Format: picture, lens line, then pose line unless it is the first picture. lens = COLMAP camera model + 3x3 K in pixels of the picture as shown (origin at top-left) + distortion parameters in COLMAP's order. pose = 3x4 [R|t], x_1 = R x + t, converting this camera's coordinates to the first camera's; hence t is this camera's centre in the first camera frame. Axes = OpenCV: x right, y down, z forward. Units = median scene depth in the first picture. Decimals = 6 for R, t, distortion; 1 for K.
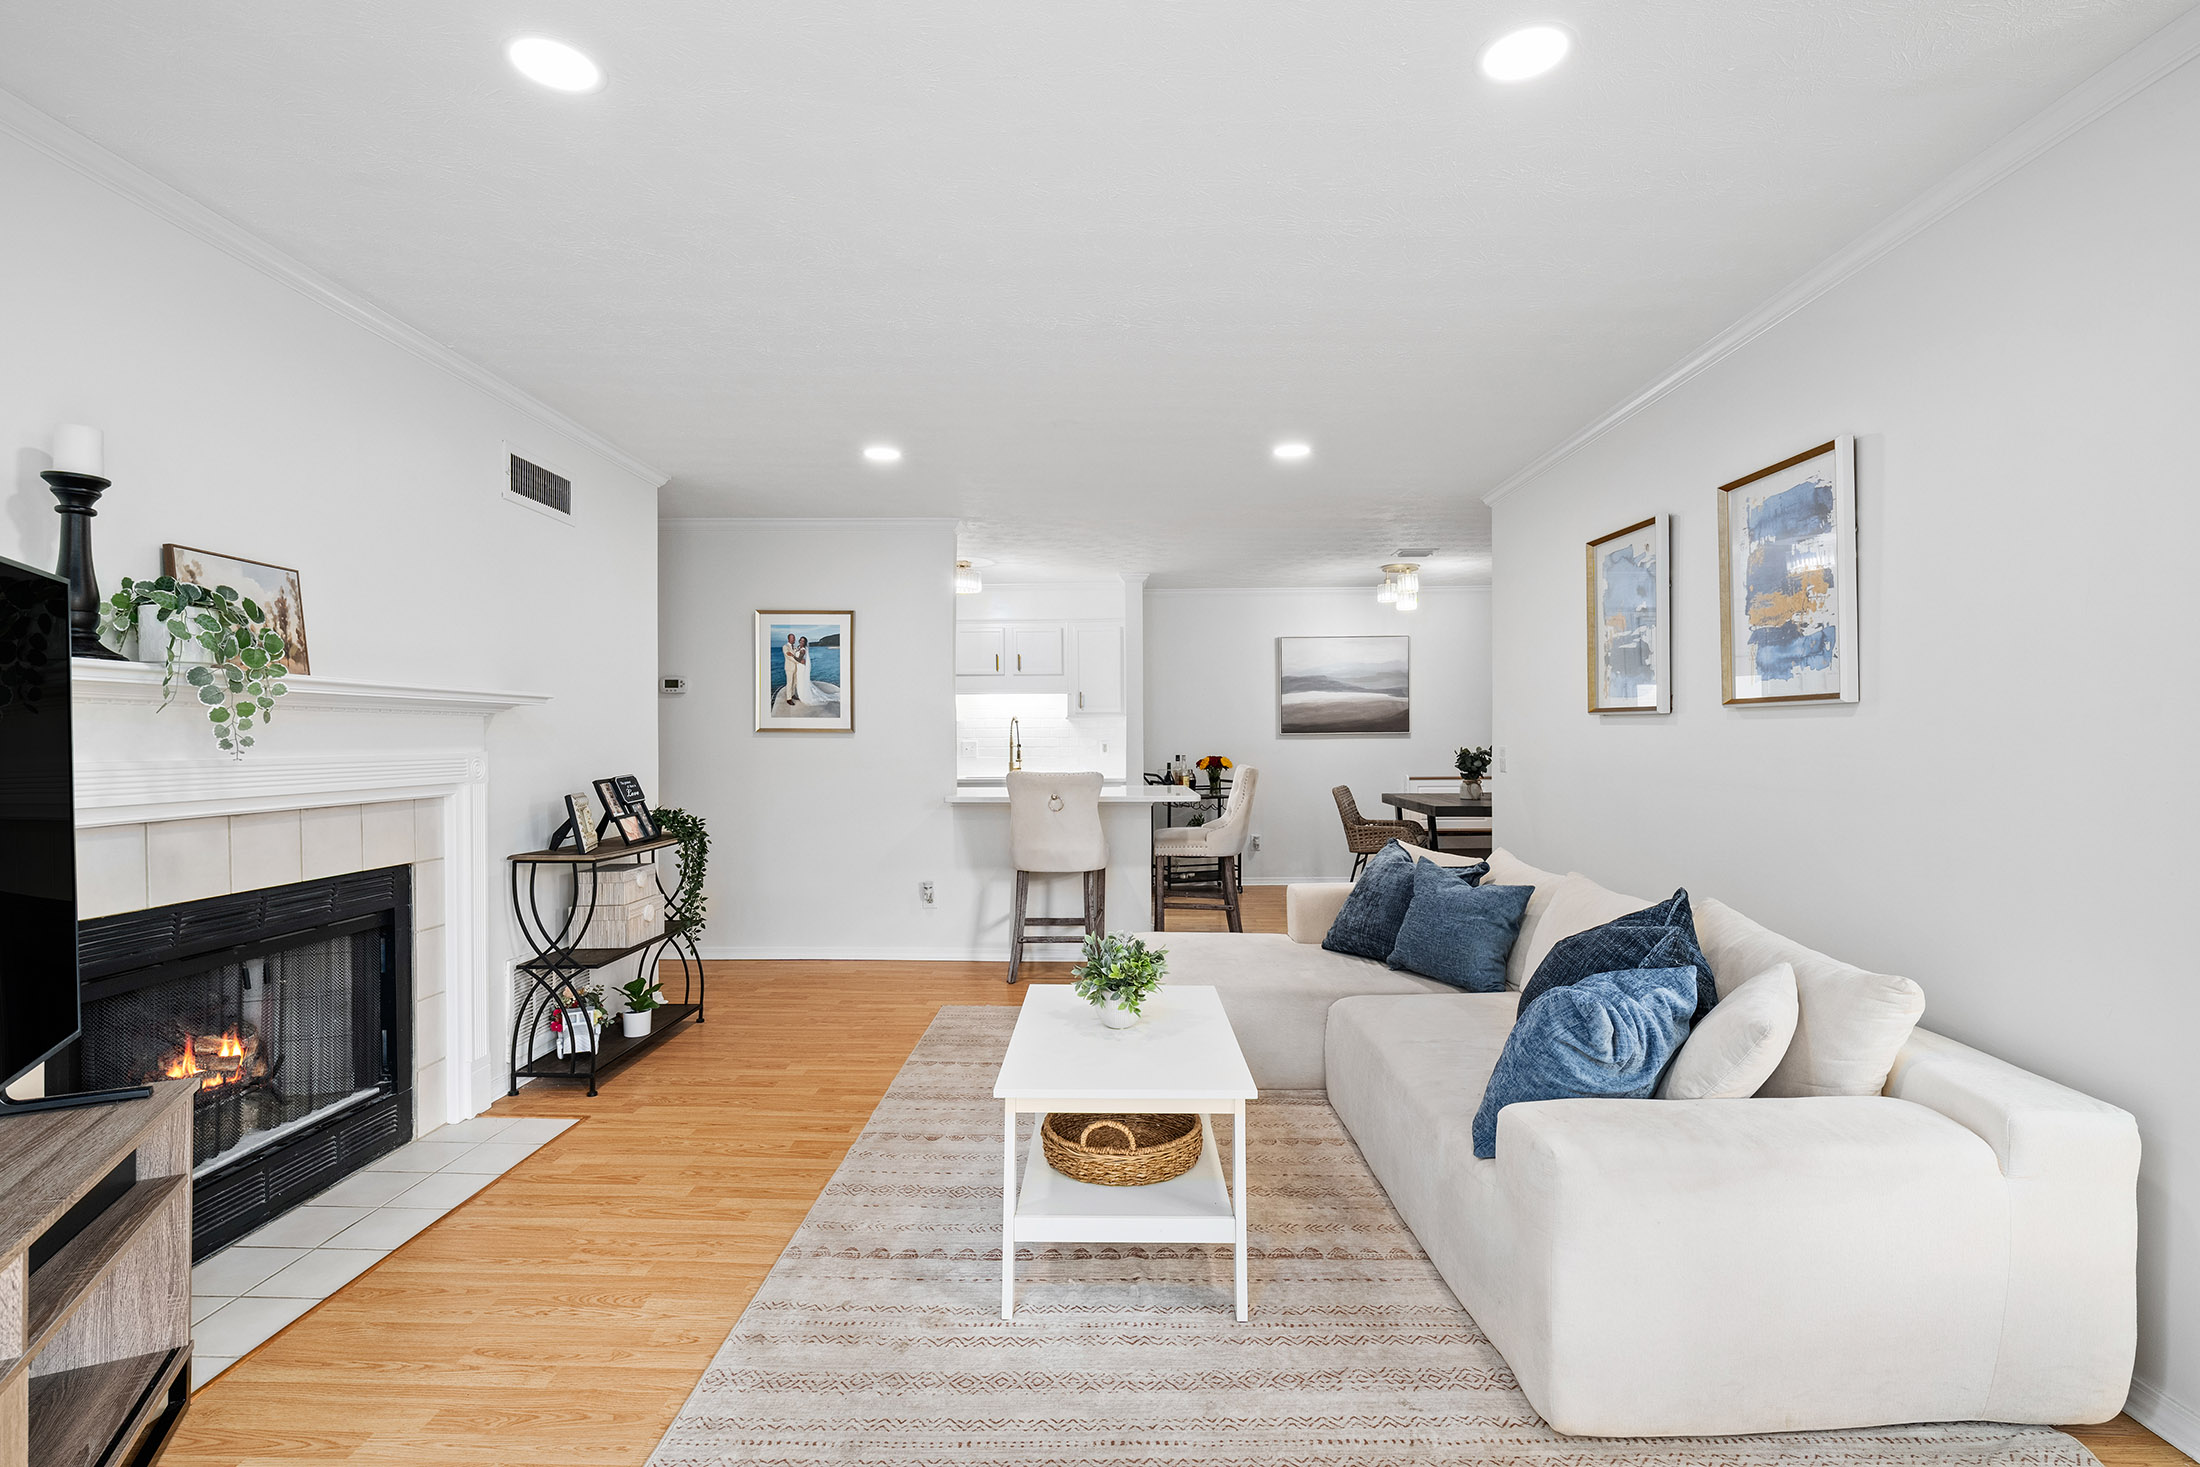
lens RADIAL K [[1003.3, 0, 1104.5], [0, 1003.3, 745.4], [0, 0, 1]] dist [0.001840, -0.000637]
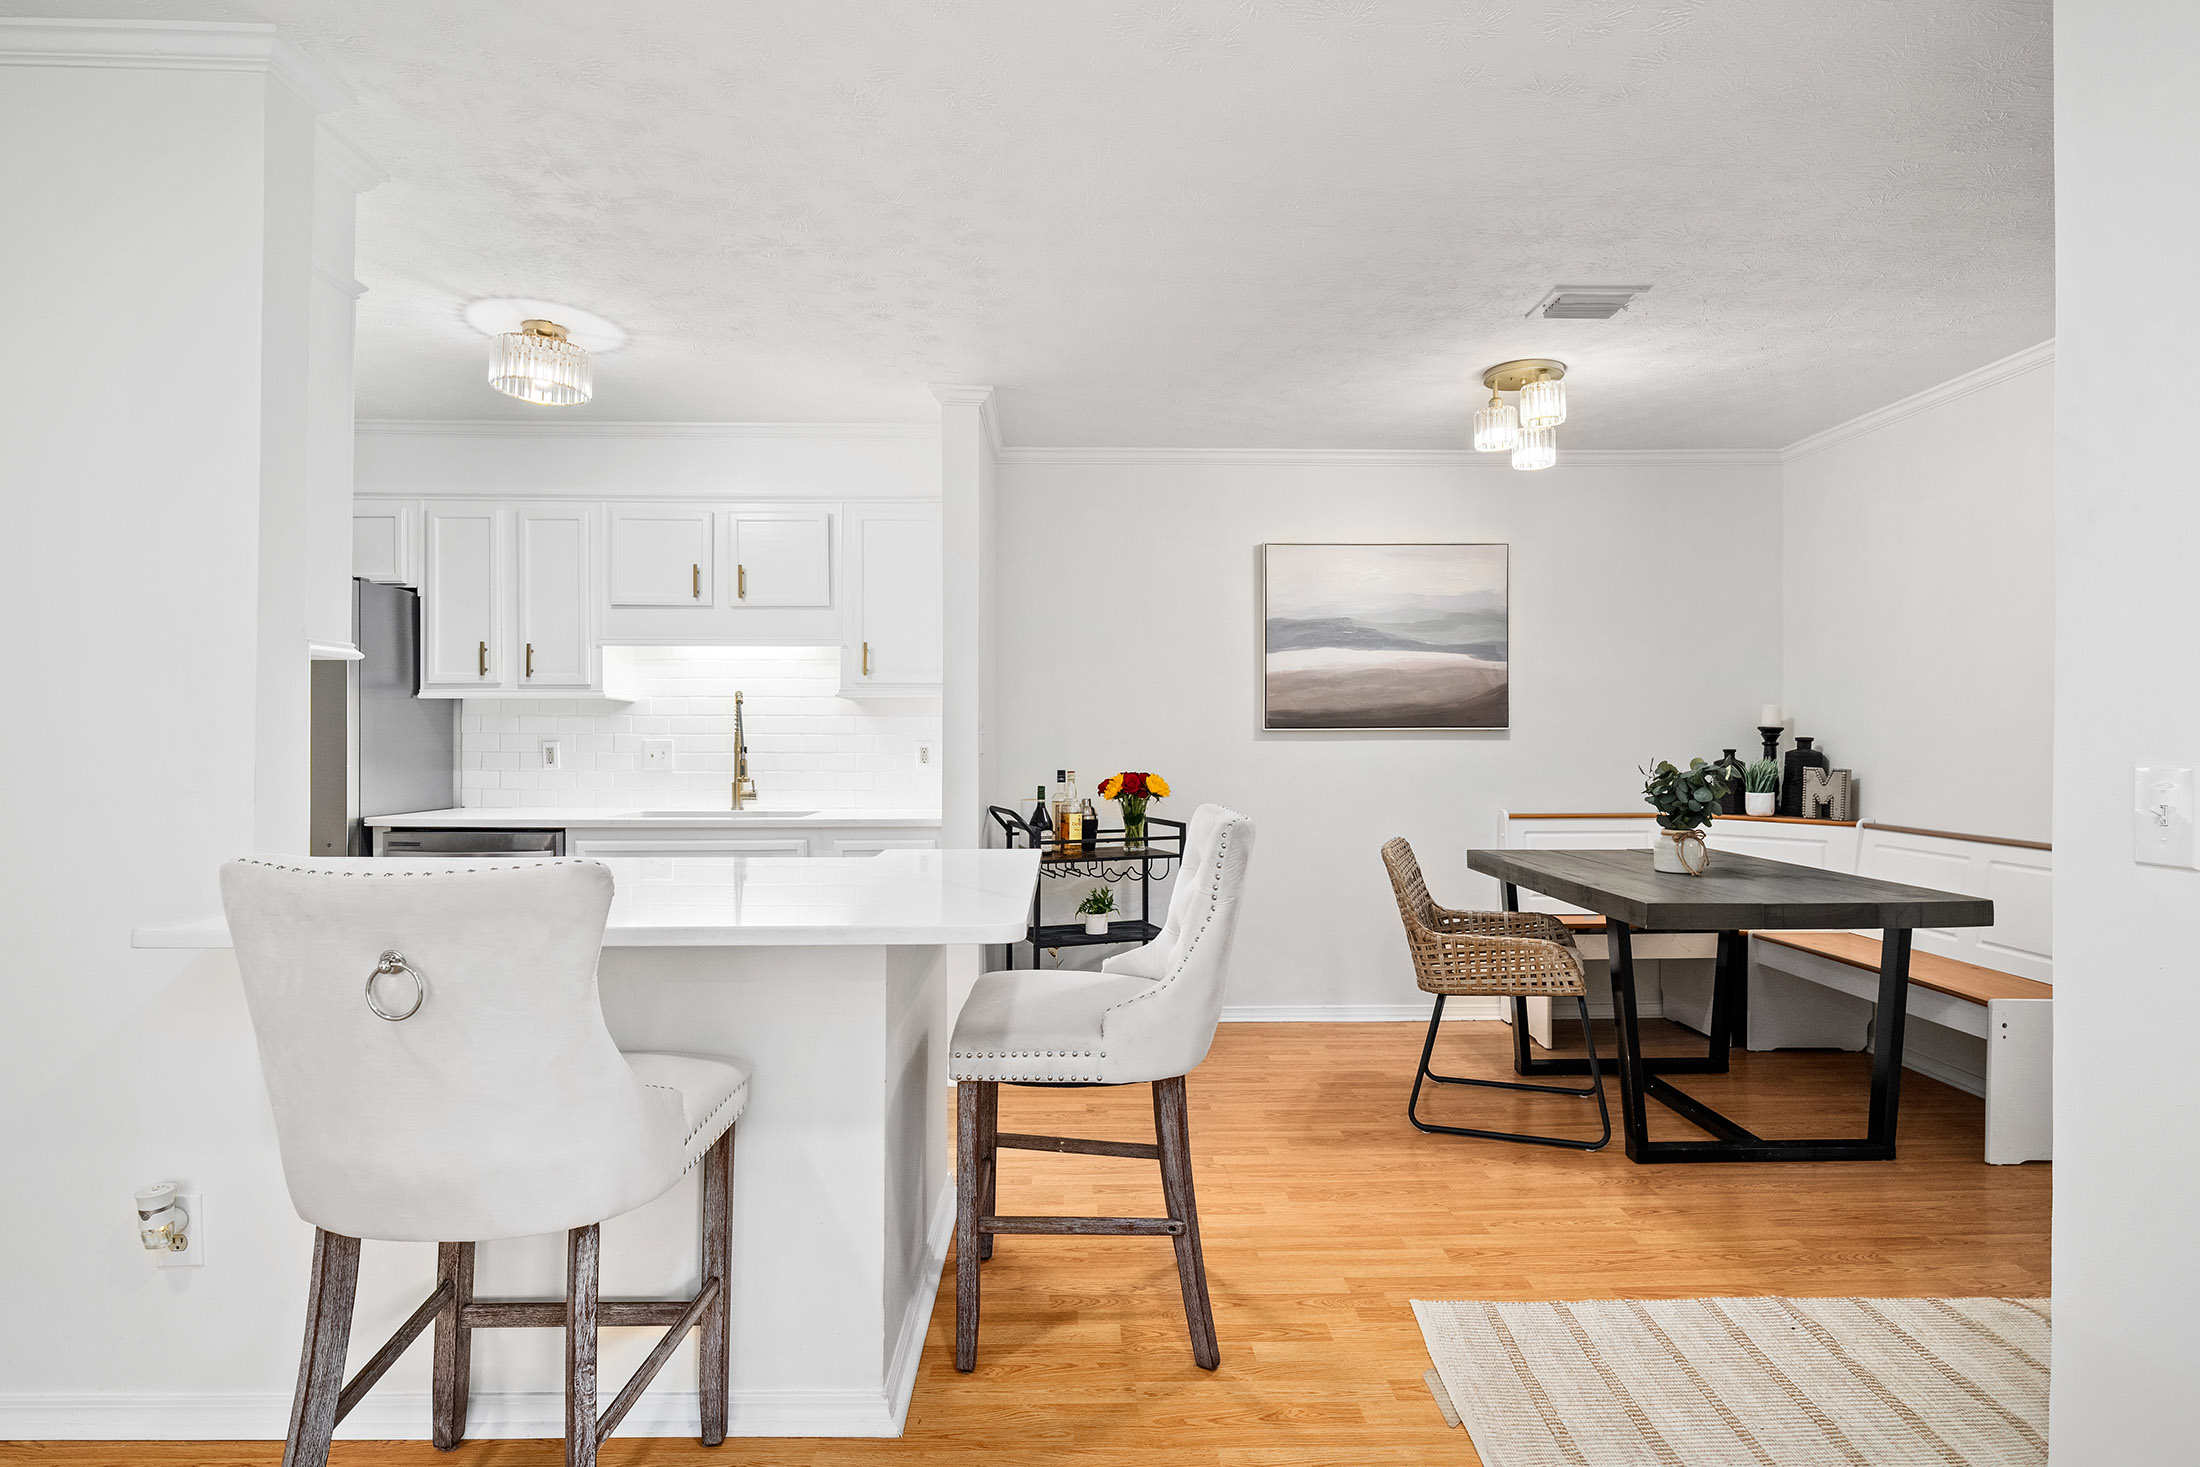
lens RADIAL K [[1100.5, 0, 1102.3], [0, 1100.5, 736.0], [0, 0, 1]] dist [0.004480, -0.001643]
pose [[0.999133, 0.006137, 0.041167, 0.163006], [-0.005706, 0.999928, -0.010593, -0.004149], [-0.041229, 0.010349, 0.999096, 1.031803]]
